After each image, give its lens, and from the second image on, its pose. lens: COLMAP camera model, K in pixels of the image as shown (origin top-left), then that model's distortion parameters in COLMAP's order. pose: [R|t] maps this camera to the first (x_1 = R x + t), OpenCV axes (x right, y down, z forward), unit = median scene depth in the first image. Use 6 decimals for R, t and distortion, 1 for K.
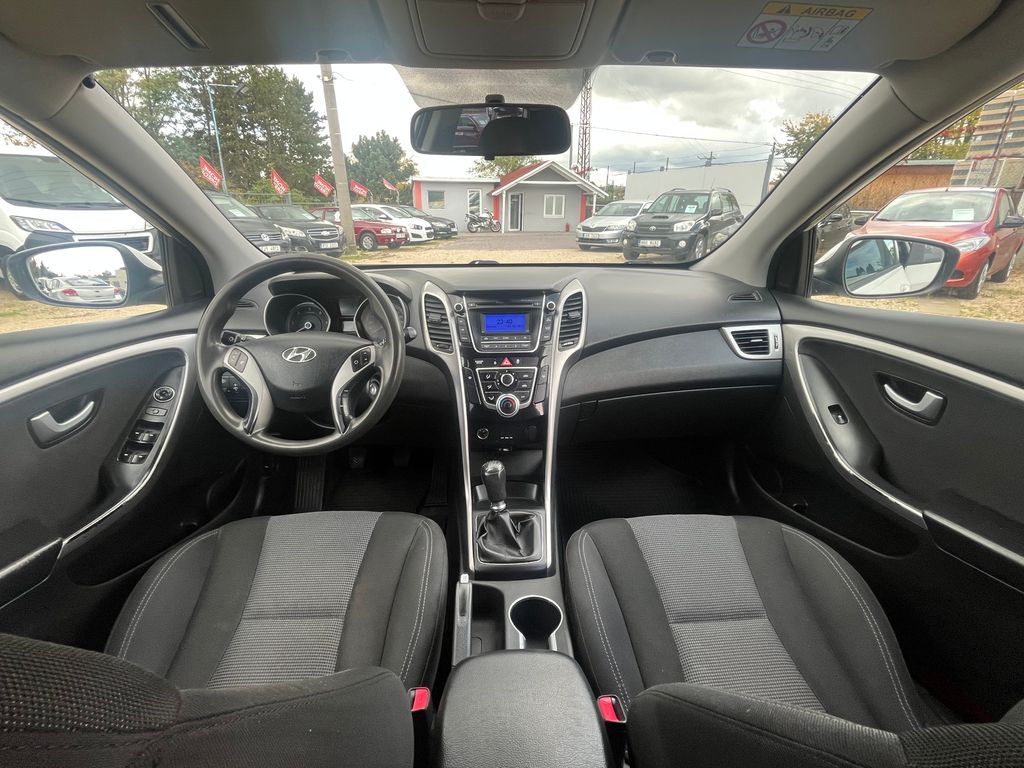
lens RADIAL K [[459.9, 0, 508.6], [0, 459.9, 382.6], [0, 0, 1]] dist [-0.000755, 0.000509]
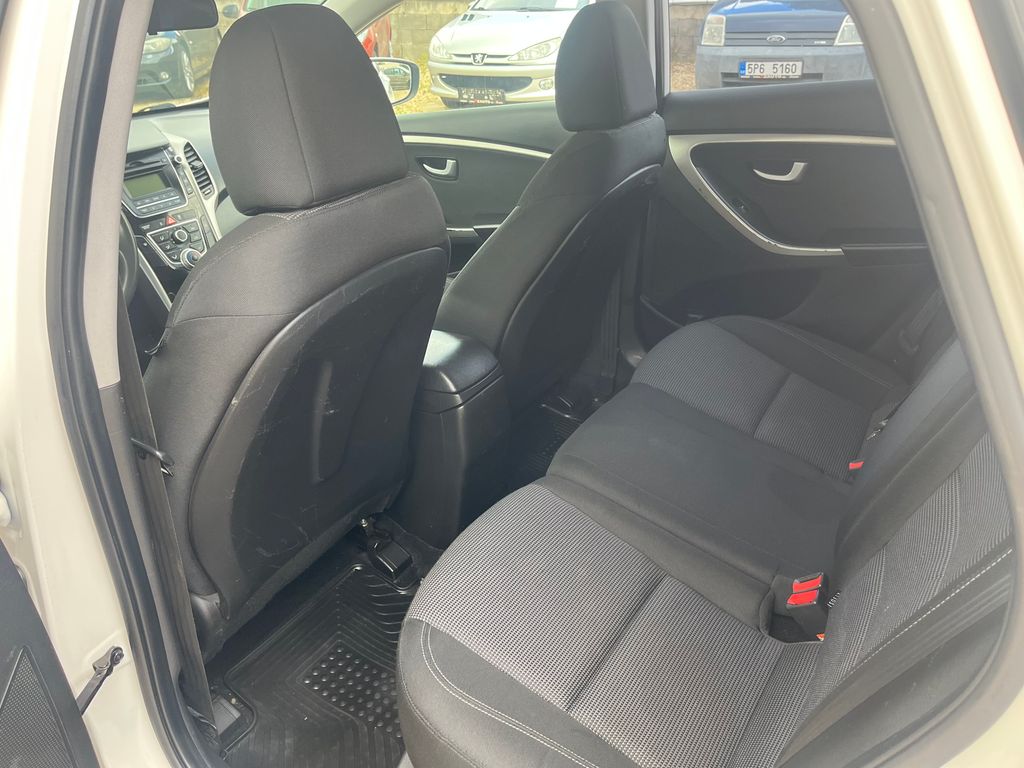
lens RADIAL K [[790.0, 0, 530.4], [0, 790.0, 386.6], [0, 0, 1]] dist [0.022240, 0.000466]
pose [[0.544765, -0.401115, 0.736436, -0.107499], [0.319214, 0.911261, 0.260204, 0.009373], [-0.775457, 0.093331, 0.624465, -0.073925]]
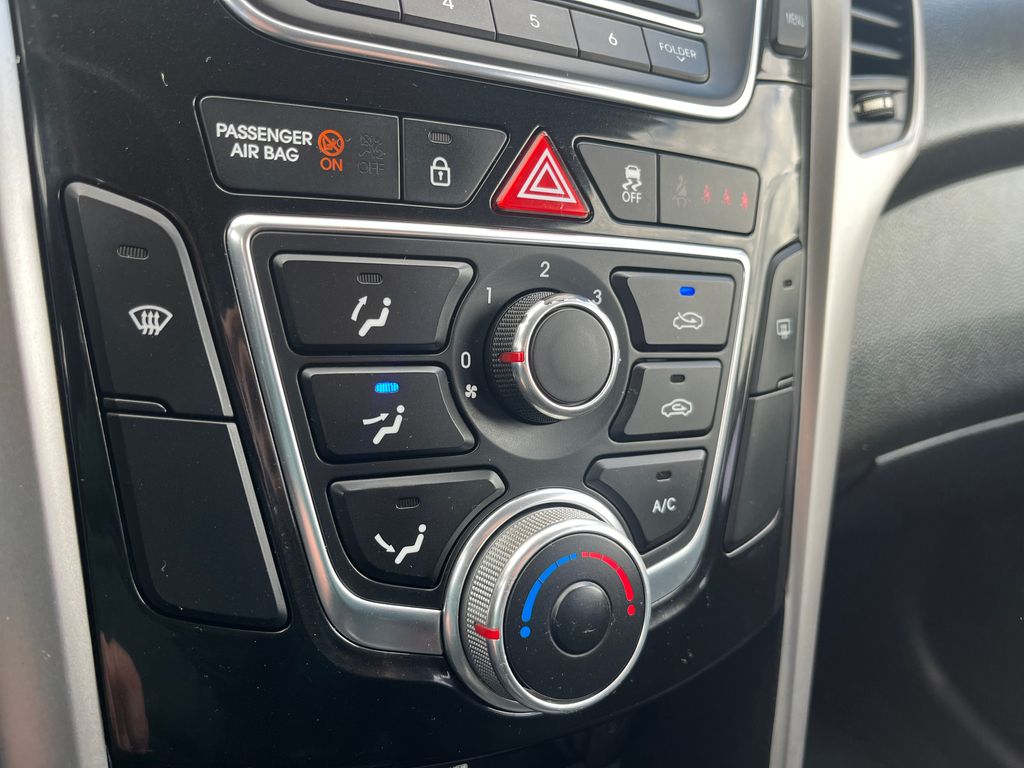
lens RADIAL K [[805.0, 0, 512.0], [0, 805.0, 384.0], [0, 0, 1]] dist [-0.003310, -0.011909]
pose [[0.893011, -0.000038, 0.450035, -0.009526], [-0.047031, 0.994516, 0.093409, -0.001612], [-0.447570, -0.104581, 0.888112, 0.087783]]
